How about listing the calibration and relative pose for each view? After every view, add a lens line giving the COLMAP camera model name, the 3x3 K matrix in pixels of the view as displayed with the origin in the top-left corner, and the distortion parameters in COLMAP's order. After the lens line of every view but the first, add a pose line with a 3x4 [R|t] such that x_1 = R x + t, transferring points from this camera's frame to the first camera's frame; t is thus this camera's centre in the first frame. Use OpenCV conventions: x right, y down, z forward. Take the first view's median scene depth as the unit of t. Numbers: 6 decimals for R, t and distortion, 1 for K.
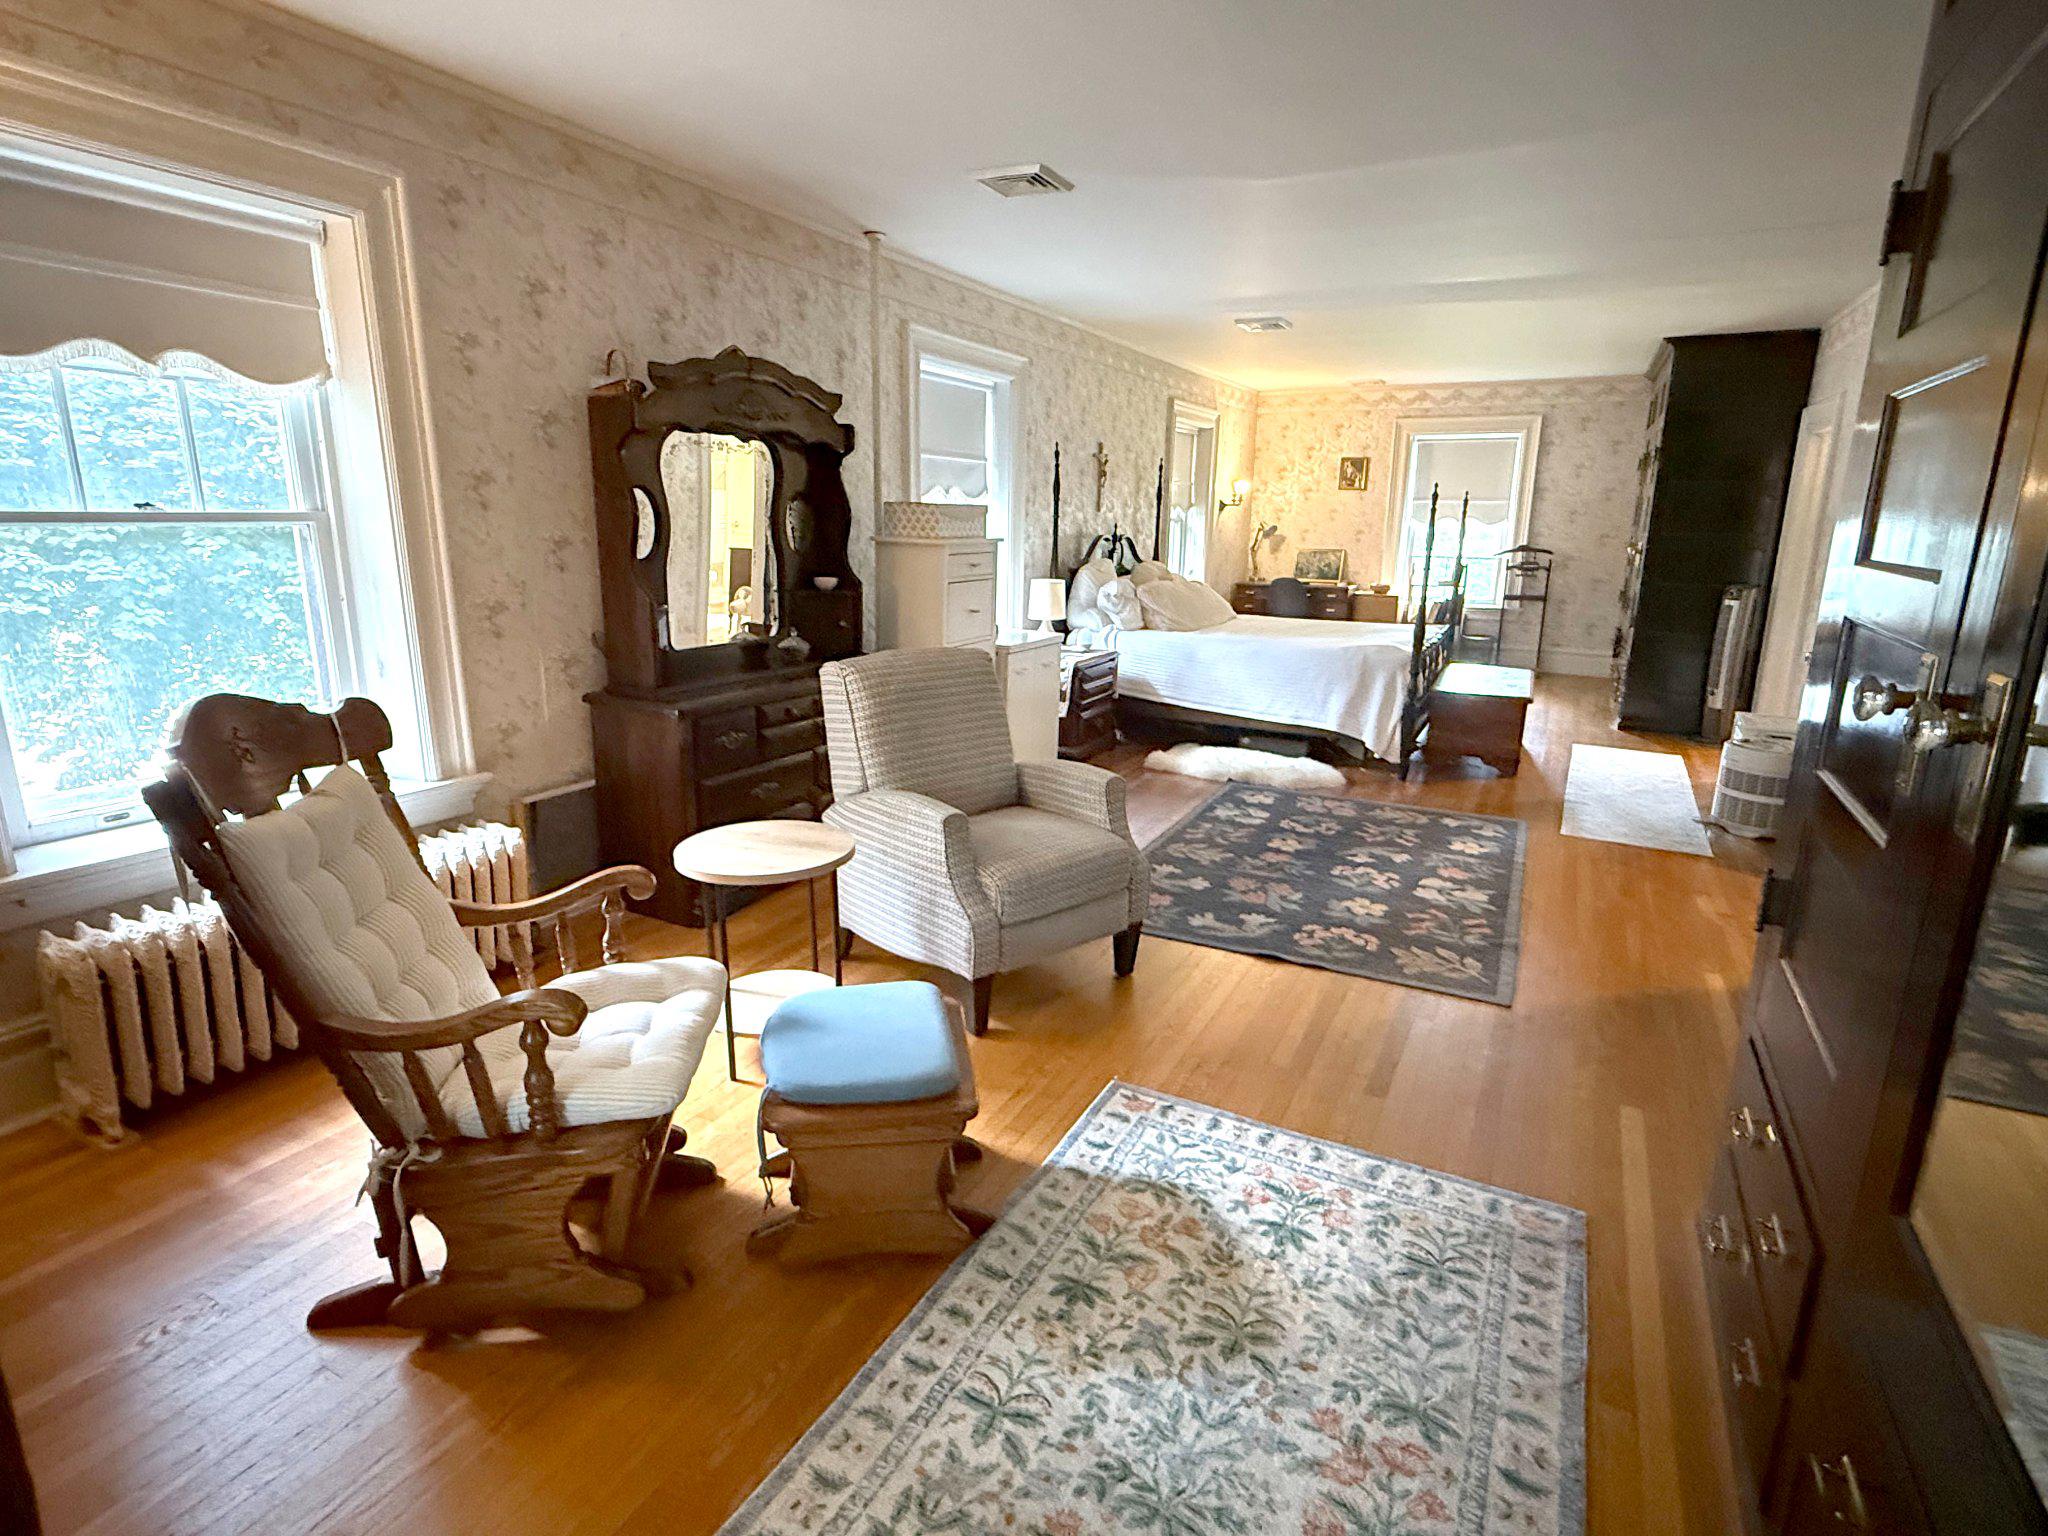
lens RADIAL K [[1033.6, 0, 1023.9], [0, 1033.6, 764.4], [0, 0, 1]] dist [0.001357, -0.000121]
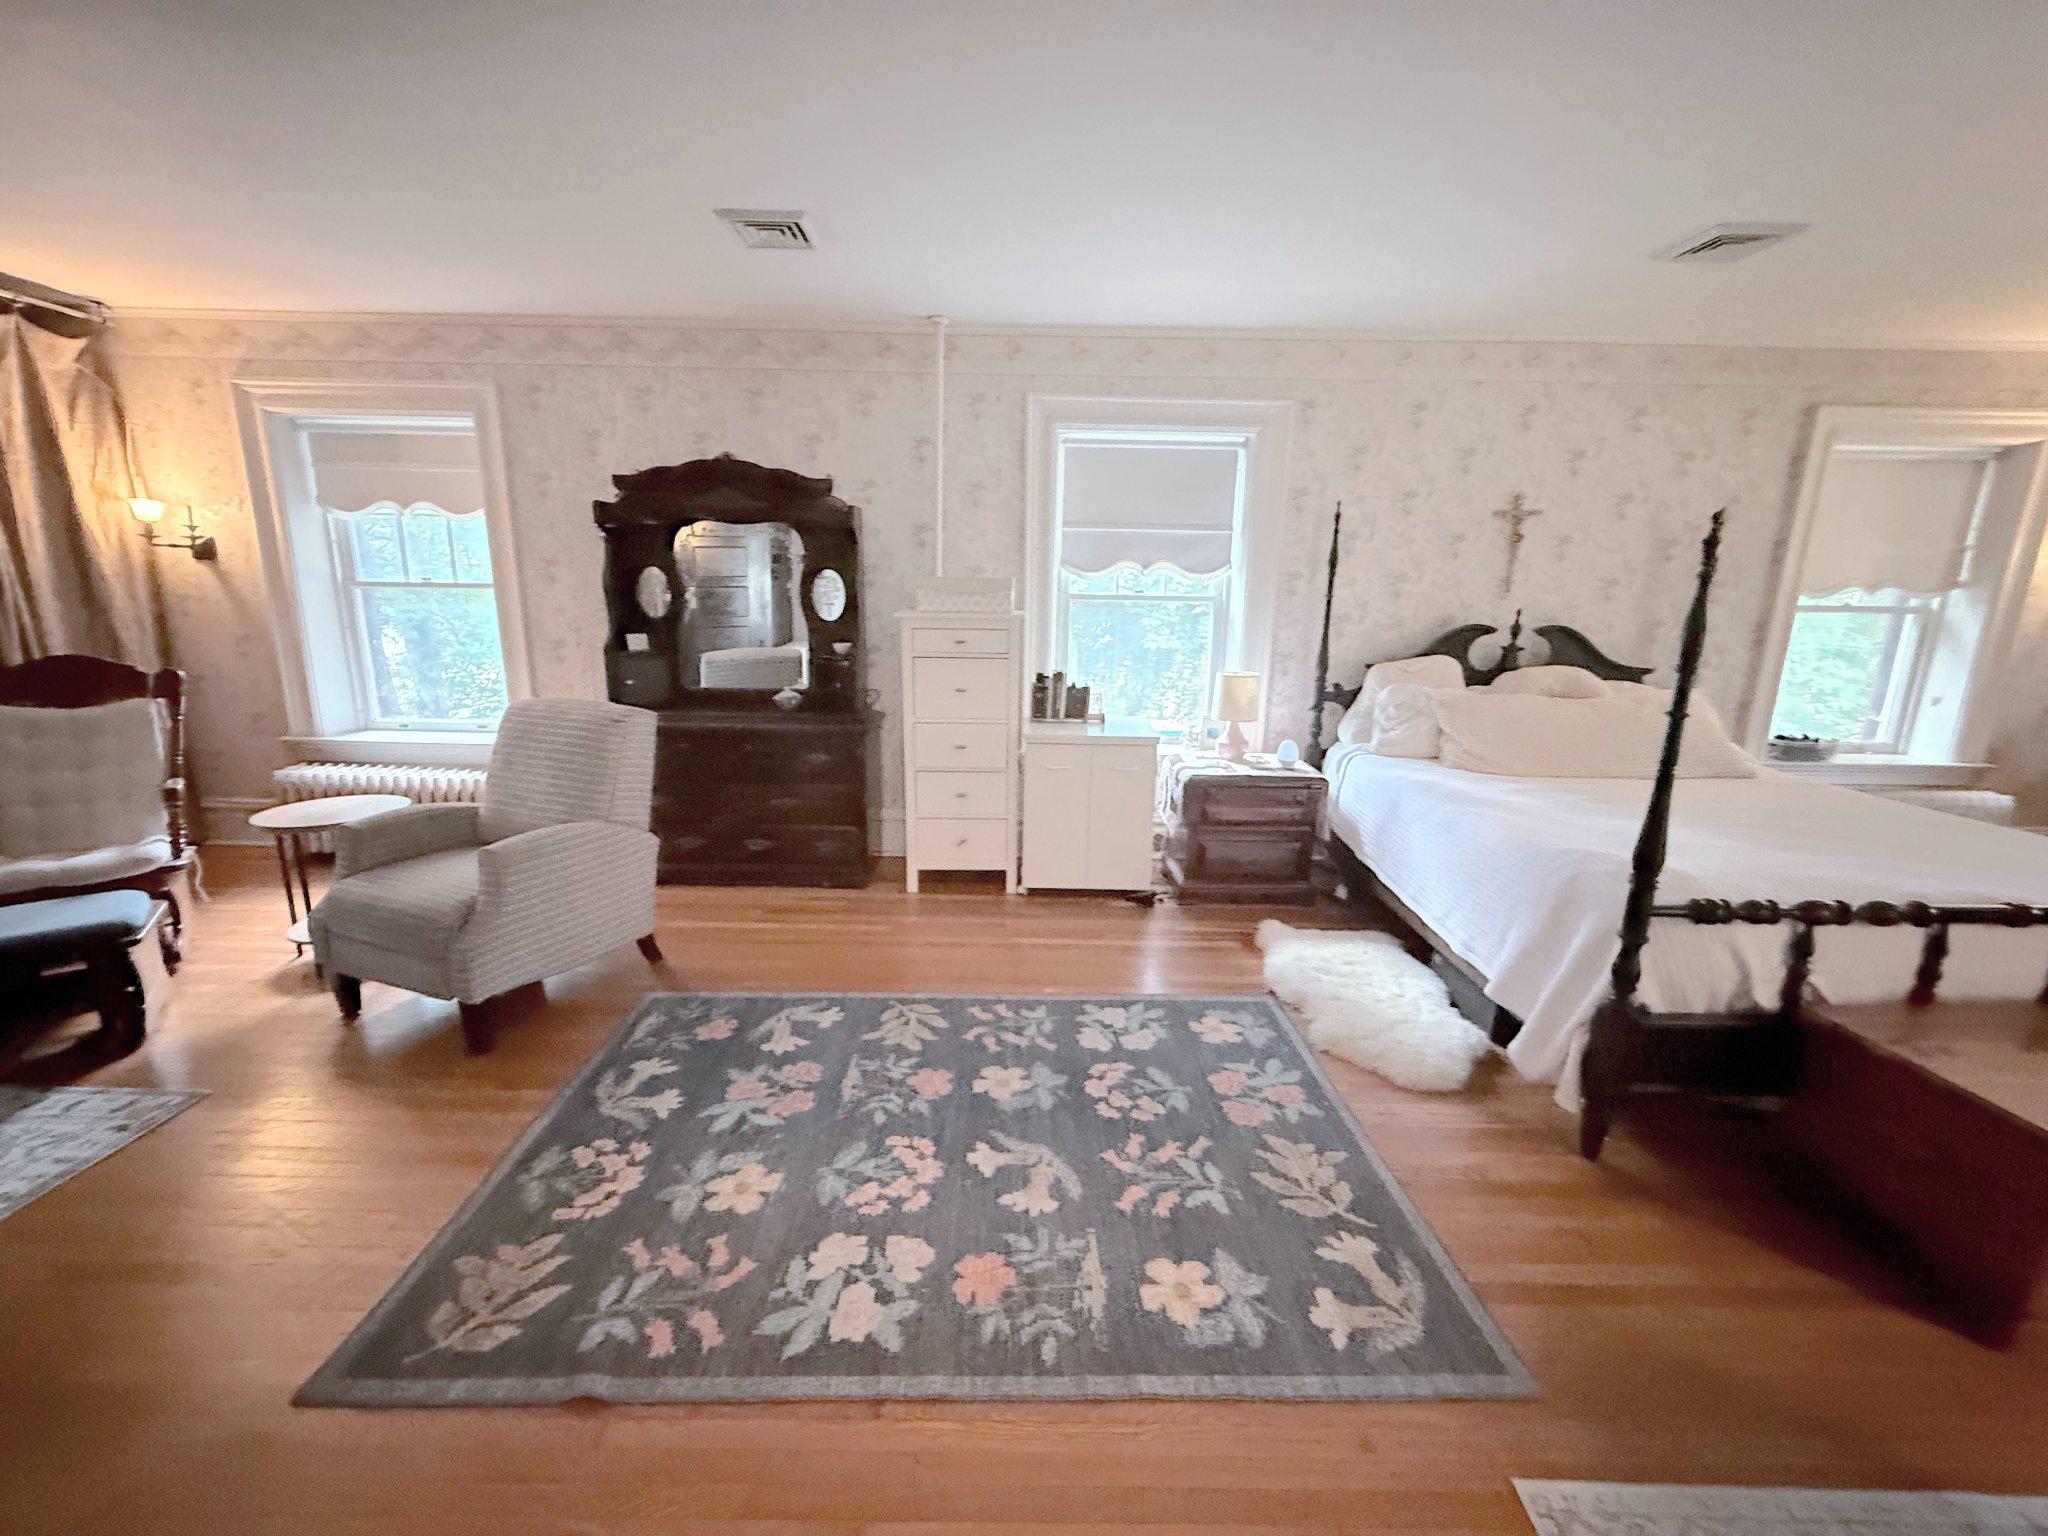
lens RADIAL K [[818.4, 0, 1018.2], [0, 818.4, 769.7], [0, 0, 1]] dist [0.000632, -0.000261]
pose [[0.468419, 0.184650, -0.863995, 0.733630], [-0.218825, 0.971694, 0.089030, -0.178840], [0.855978, 0.147361, 0.495566, 0.788705]]
